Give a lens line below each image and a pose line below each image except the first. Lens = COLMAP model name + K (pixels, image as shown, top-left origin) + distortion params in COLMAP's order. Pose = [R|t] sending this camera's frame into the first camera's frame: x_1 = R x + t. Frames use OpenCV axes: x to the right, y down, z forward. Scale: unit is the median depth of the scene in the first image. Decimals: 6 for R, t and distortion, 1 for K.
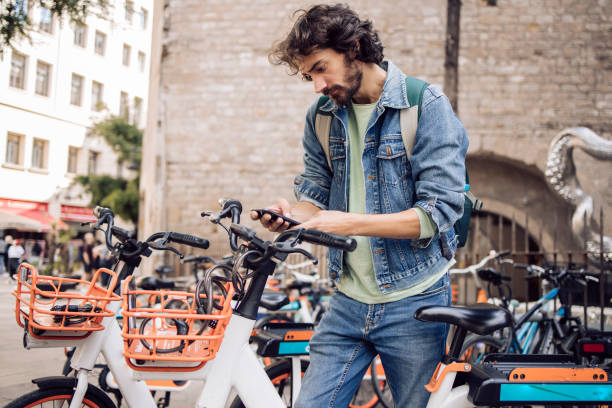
lens RADIAL K [[588.8, 0, 306.0], [0, 588.8, 204.0], [0, 0, 1]] dist [-0.114869, 0.199063]
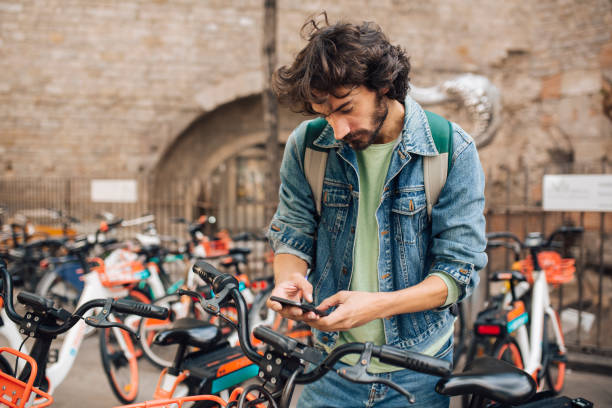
lens RADIAL K [[588.8, 0, 306.0], [0, 588.8, 204.0], [0, 0, 1]] dist [-0.114869, 0.199063]
pose [[0.941517, -0.042254, 0.334306, -0.276602], [-0.003440, 0.990850, 0.134923, -0.203456], [-0.336948, -0.128182, 0.932757, 0.269405]]
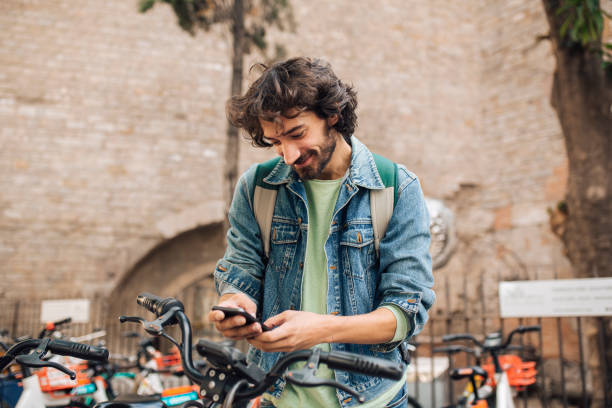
lens RADIAL K [[588.8, 0, 306.0], [0, 588.8, 204.0], [0, 0, 1]] dist [-0.114869, 0.199063]
pose [[0.917405, 0.050586, 0.394727, -0.261600], [-0.011956, 0.994944, -0.099718, -0.053488], [-0.397776, 0.086763, 0.913371, 0.253701]]
